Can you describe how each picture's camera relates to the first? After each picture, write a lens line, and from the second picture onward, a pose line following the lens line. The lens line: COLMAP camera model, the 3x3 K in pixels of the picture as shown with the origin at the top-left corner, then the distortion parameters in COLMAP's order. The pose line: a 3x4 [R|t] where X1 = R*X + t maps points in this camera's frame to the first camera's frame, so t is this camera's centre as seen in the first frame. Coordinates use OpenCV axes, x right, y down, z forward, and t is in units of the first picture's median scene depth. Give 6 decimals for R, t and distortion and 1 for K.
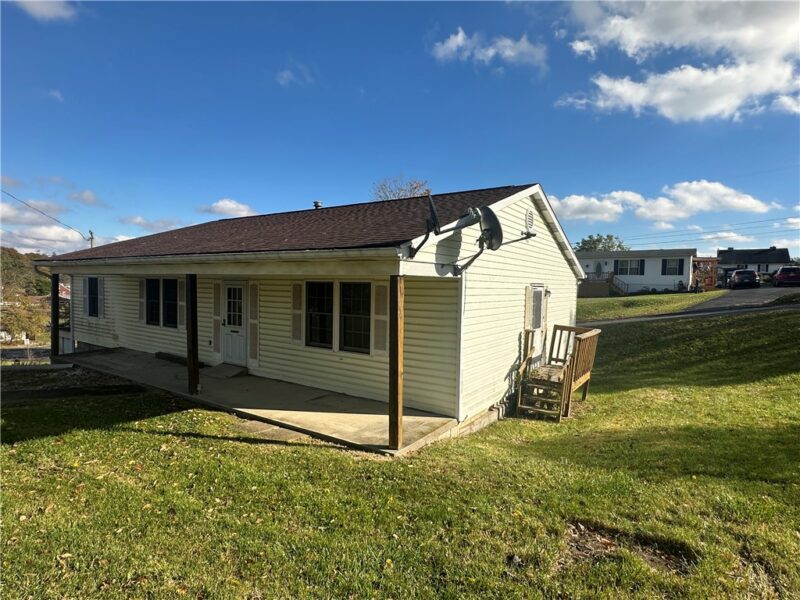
lens RADIAL K [[424.9, 0, 399.2], [0, 424.9, 303.8], [0, 0, 1]] dist [-0.001281, -0.000180]
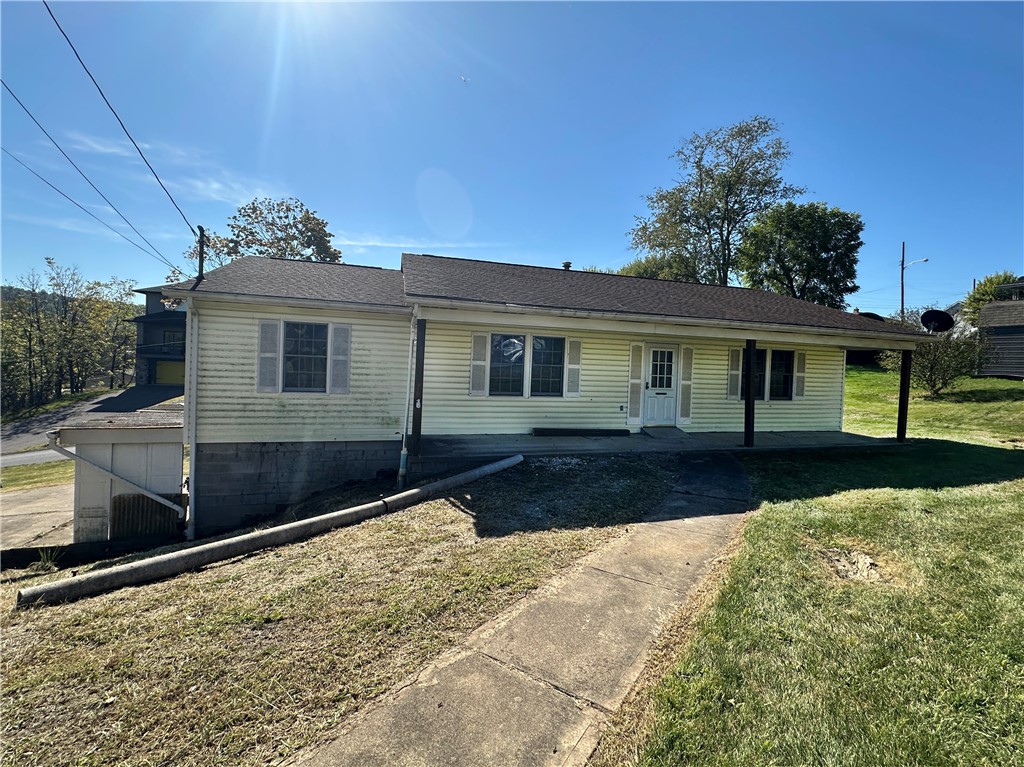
lens RADIAL K [[284.9, 0, 512.1], [0, 284.9, 373.2], [0, 0, 1]] dist [0.000294, 0.000001]
pose [[0.701973, -0.066316, 0.709110, -1.075287], [-0.013061, 0.994289, 0.105916, -0.049130], [-0.712084, -0.083612, 0.697098, 0.757143]]
